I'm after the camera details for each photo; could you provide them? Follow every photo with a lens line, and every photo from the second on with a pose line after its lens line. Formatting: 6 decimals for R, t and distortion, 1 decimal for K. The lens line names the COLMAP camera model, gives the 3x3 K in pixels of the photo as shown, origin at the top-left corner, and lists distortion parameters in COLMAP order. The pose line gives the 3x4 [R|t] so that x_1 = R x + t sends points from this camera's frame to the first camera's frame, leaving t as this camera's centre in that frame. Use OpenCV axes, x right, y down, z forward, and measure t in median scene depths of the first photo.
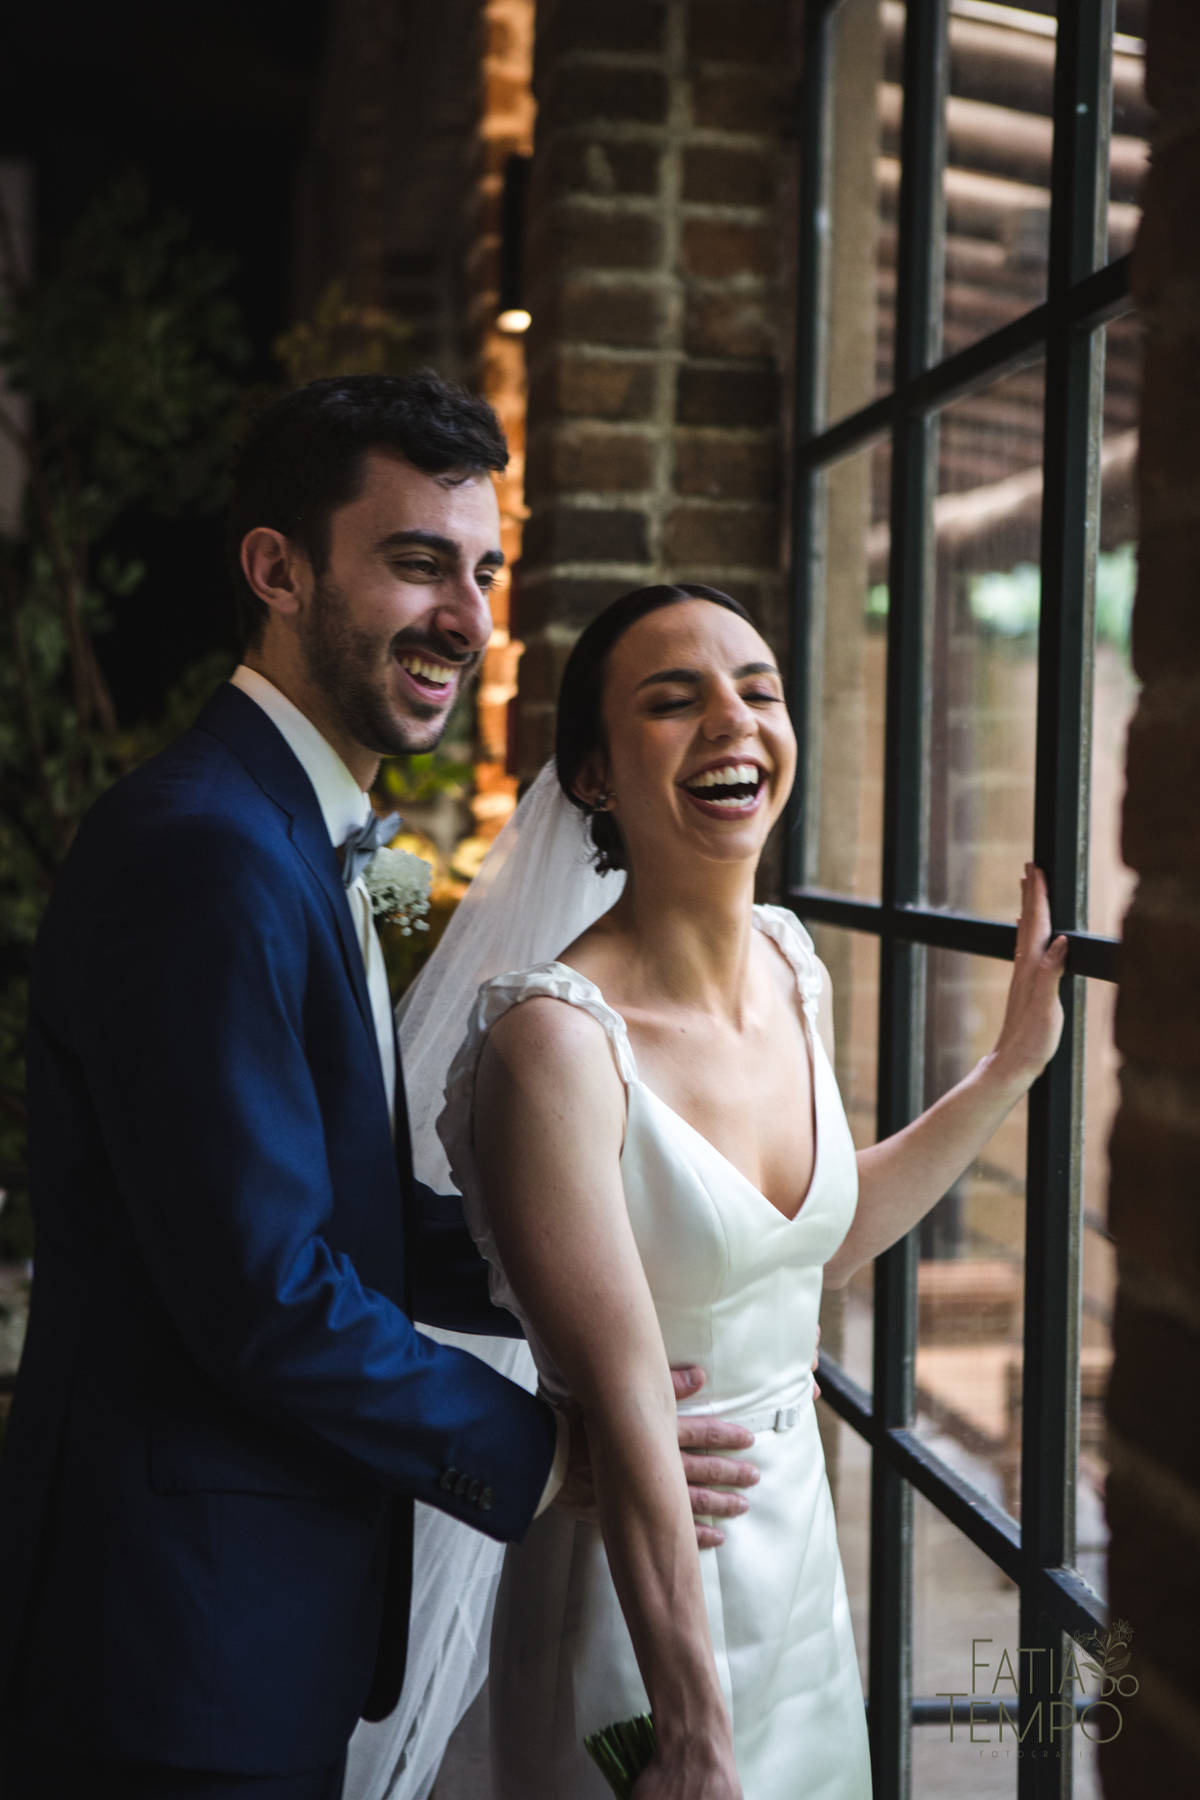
lens RADIAL K [[3215.3, 0, 588.3], [0, 3215.3, 884.8], [0, 0, 1]] dist [0.183256, 0.000000]
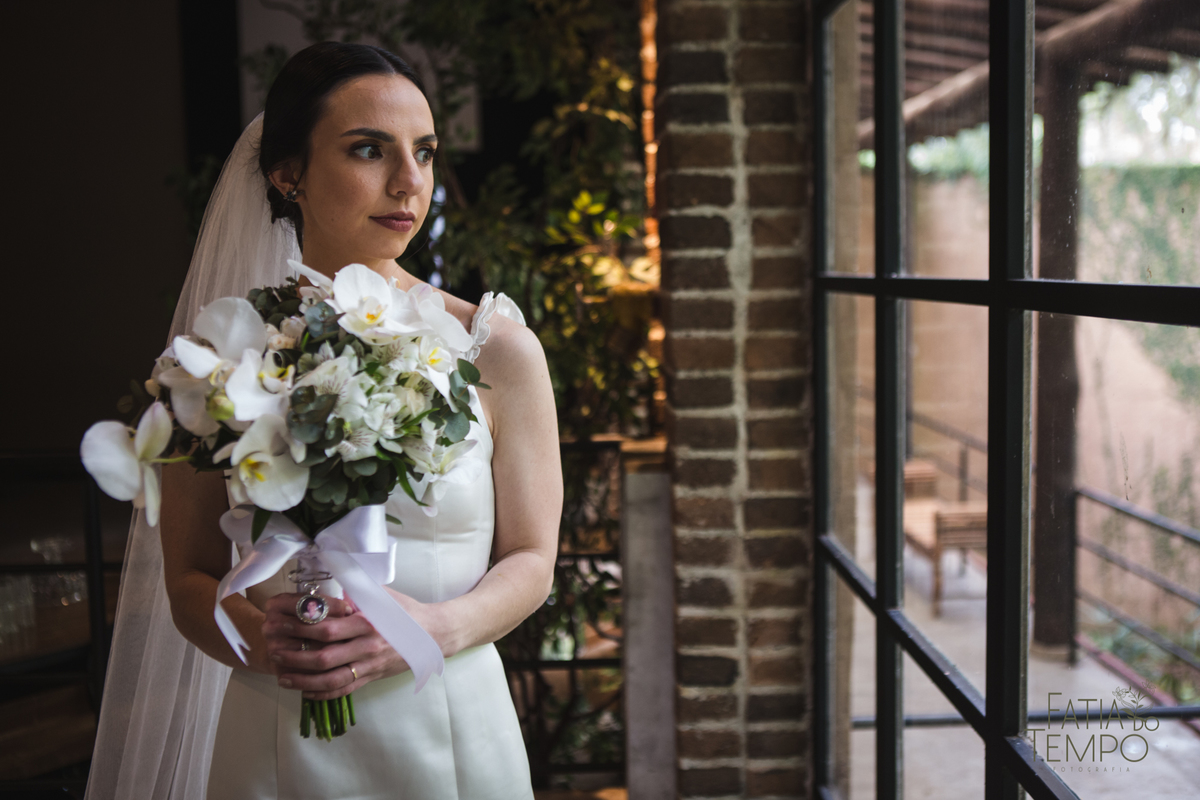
lens RADIAL K [[1281.2, 0, 599.9], [0, 1281.2, 392.3], [0, 0, 1]] dist [-0.024456, 0.000000]
pose [[0.992754, -0.030792, -0.116149, 0.025581], [0.038774, 0.996993, 0.067100, 0.013645], [0.113733, -0.071118, 0.990963, 0.323494]]
